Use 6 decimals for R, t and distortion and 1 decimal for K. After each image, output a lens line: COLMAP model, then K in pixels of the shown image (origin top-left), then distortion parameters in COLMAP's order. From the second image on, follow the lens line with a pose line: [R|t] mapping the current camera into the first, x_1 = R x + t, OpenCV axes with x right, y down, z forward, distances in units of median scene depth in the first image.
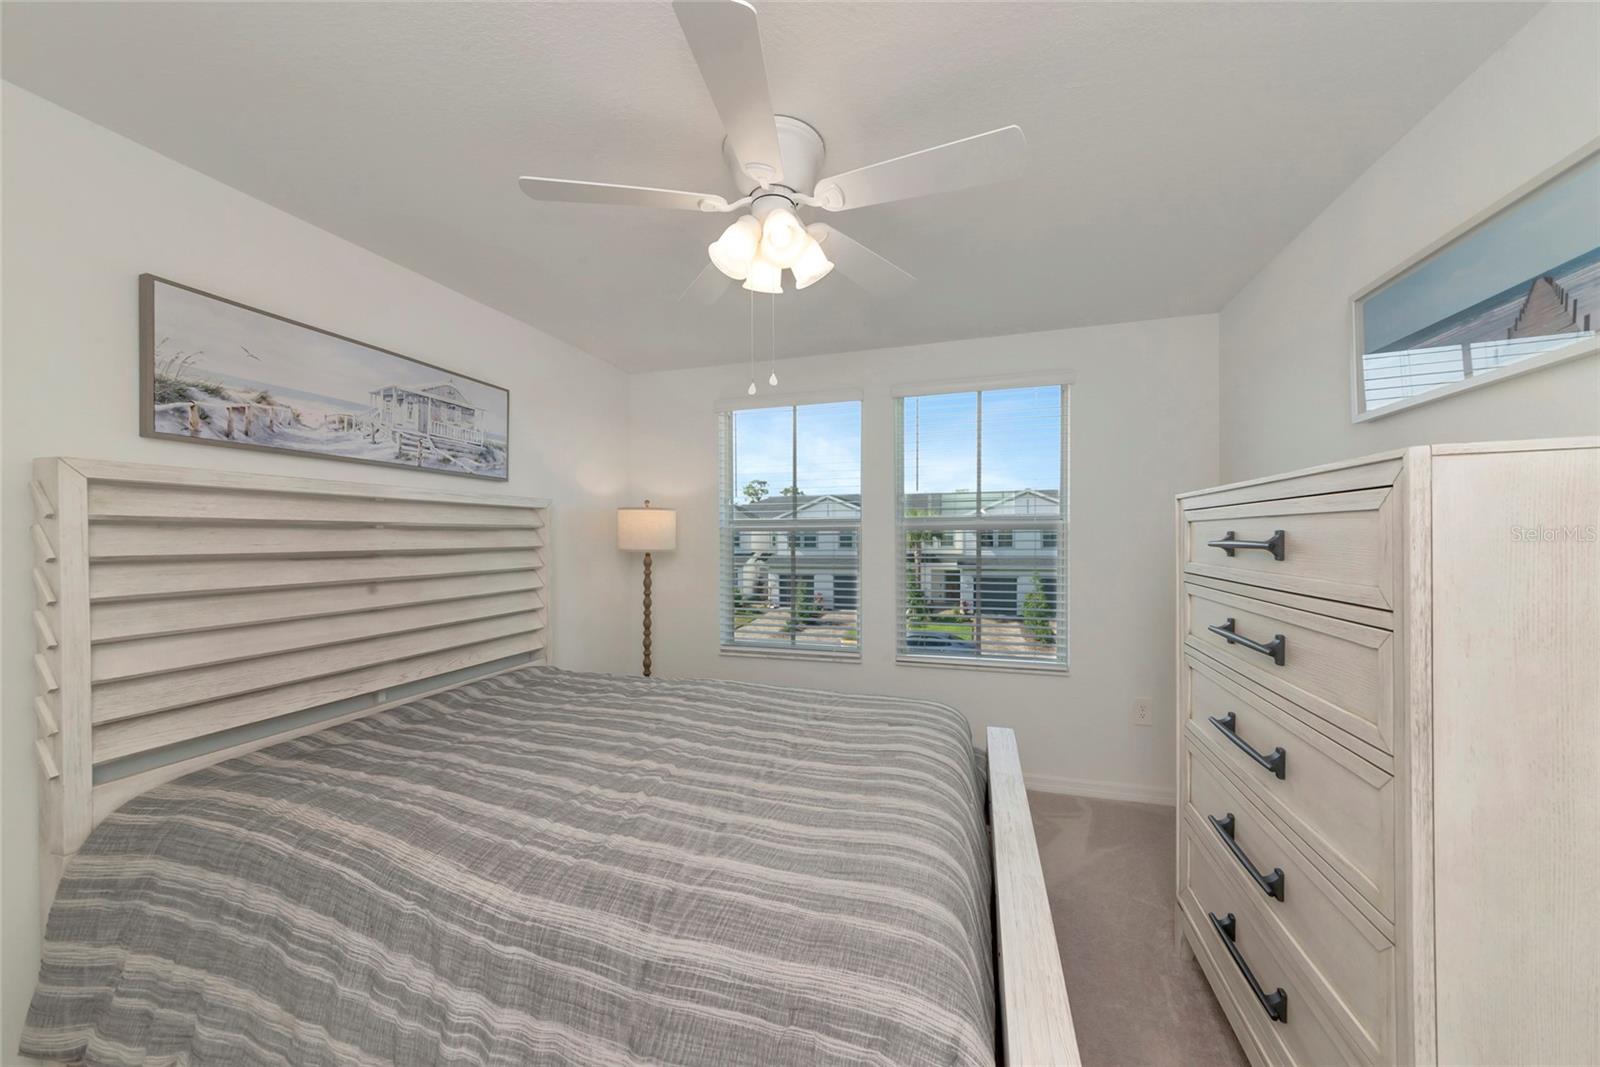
lens RADIAL K [[559.3, 0, 795.8], [0, 559.3, 520.5], [0, 0, 1]] dist [-0.006202, -0.000062]
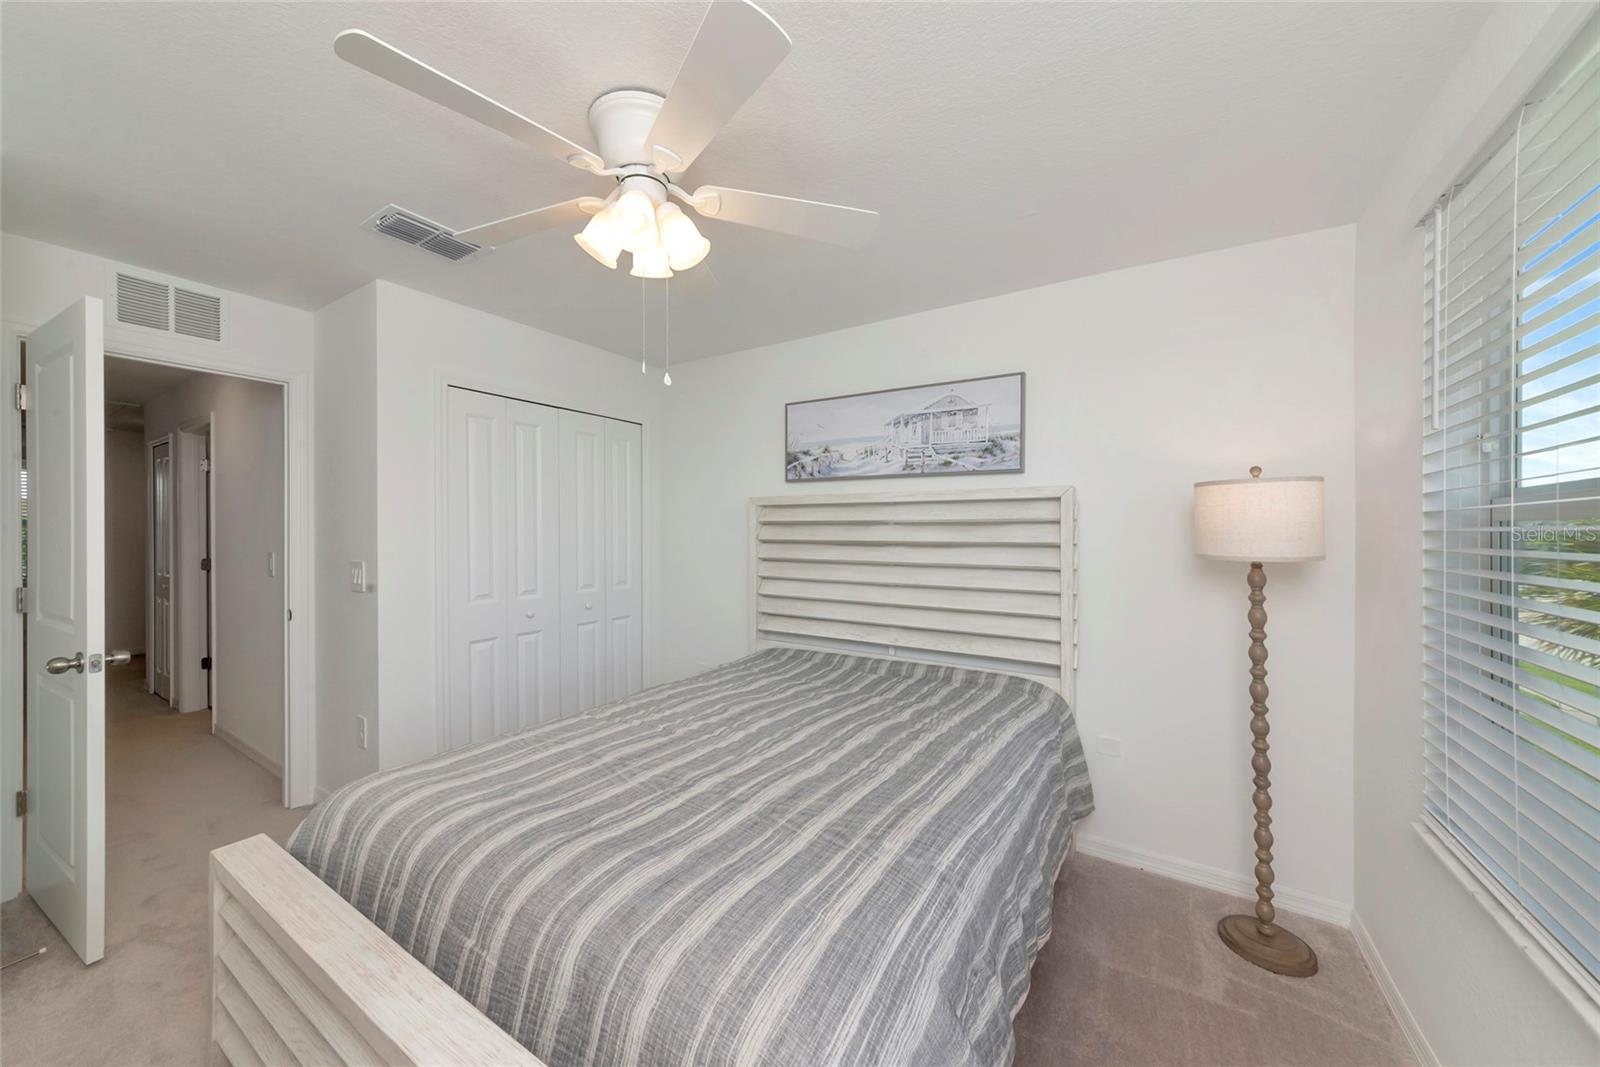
lens RADIAL K [[559.3, 0, 795.8], [0, 559.3, 520.5], [0, 0, 1]] dist [-0.006202, -0.000062]
pose [[-0.259826, -0.009411, -0.965609, 0.582735], [0.027152, 0.999486, -0.017048, 0.020225], [0.965274, -0.030648, -0.259437, 1.074577]]
